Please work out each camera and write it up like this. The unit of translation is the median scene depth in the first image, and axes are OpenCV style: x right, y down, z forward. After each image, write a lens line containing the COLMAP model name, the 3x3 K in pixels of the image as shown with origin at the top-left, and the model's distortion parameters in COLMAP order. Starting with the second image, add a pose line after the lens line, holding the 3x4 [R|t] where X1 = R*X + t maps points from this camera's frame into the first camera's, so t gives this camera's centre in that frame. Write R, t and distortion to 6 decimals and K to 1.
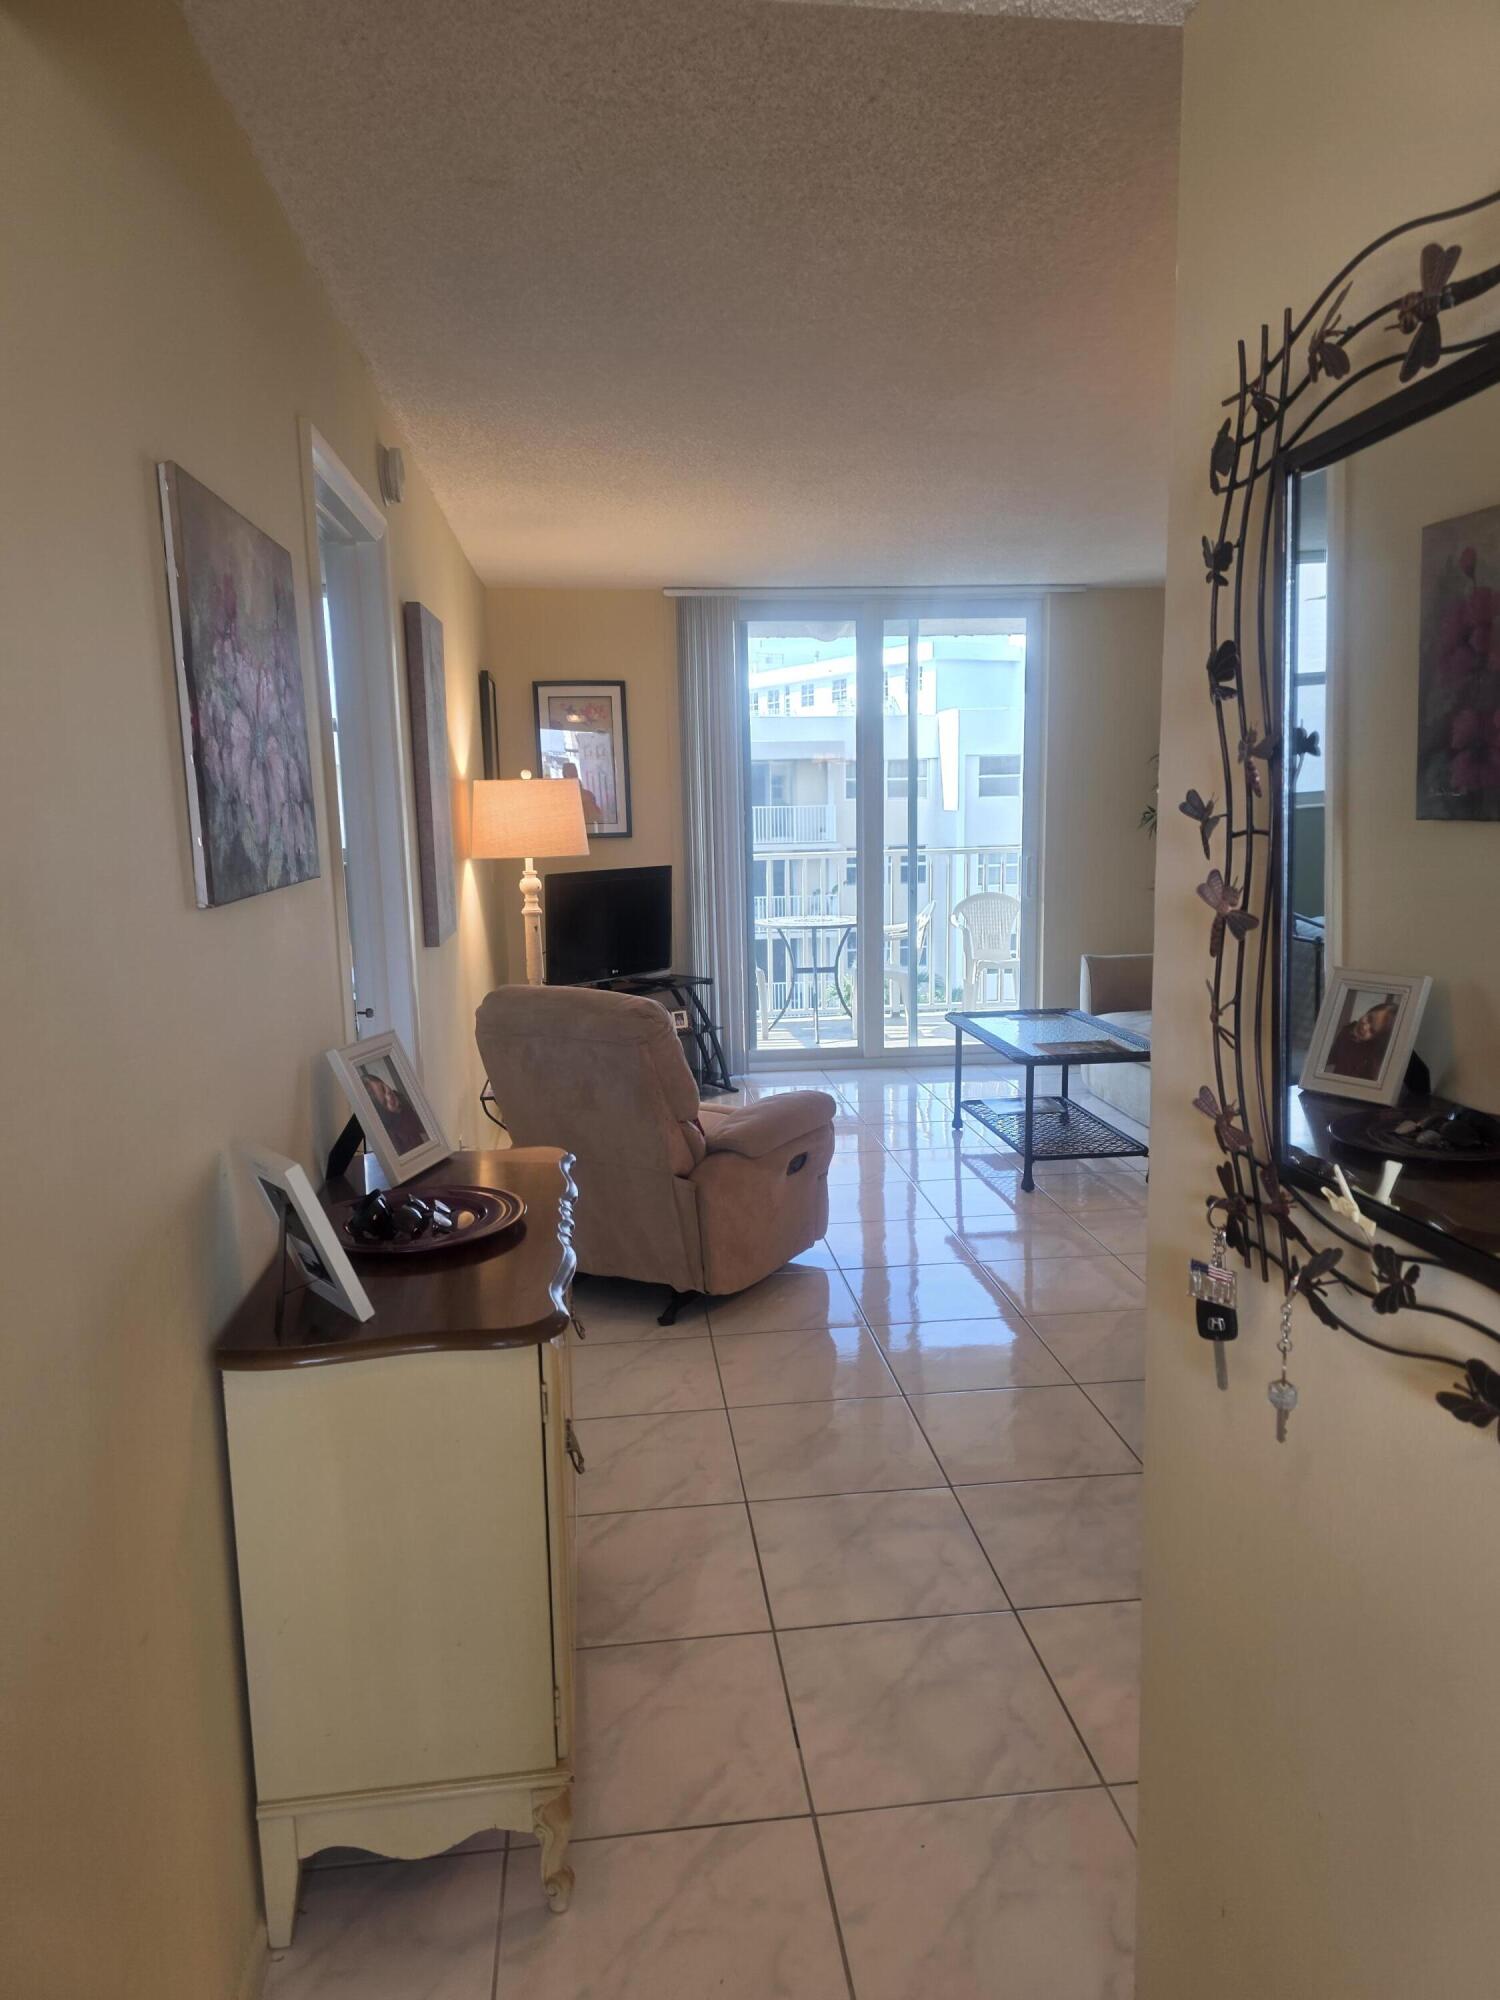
lens RADIAL K [[1338.3, 0, 768.2], [0, 1338.3, 1008.6], [0, 0, 1]] dist [0.063822, -0.056732]
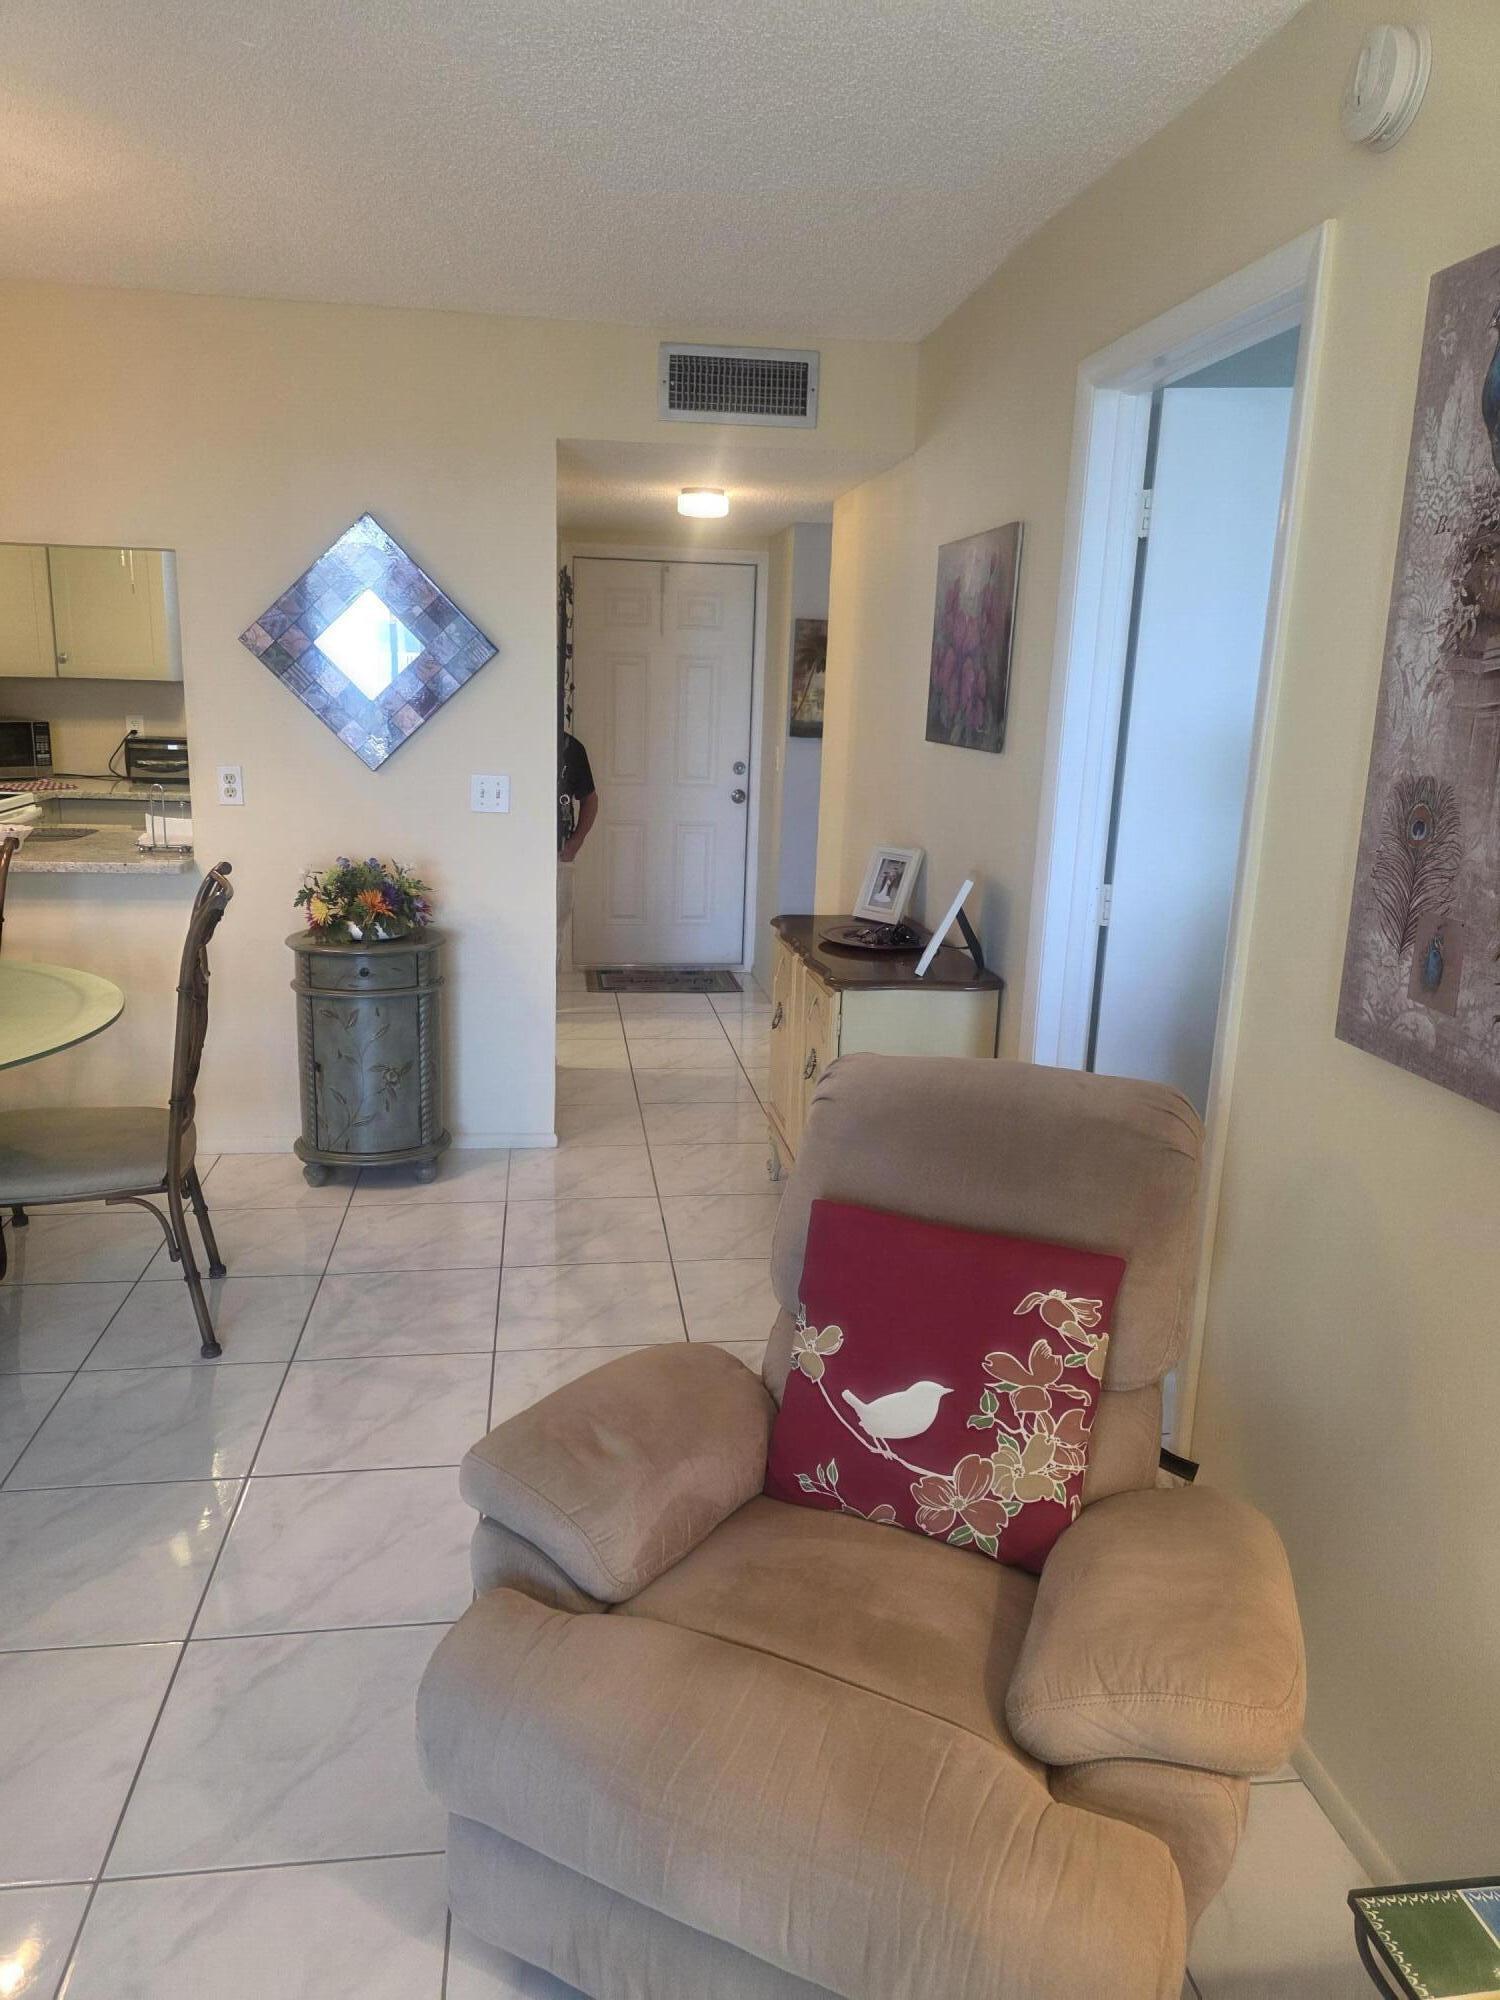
lens RADIAL K [[1344.3, 0, 734.9], [0, 1344.3, 967.8], [0, 0, 1]] dist [0.071154, 0.000162]
pose [[-0.999858, -0.012808, -0.010980, -0.017251], [-0.015944, 0.930095, 0.366973, -0.152679], [0.005512, 0.367095, -0.930167, 0.907459]]
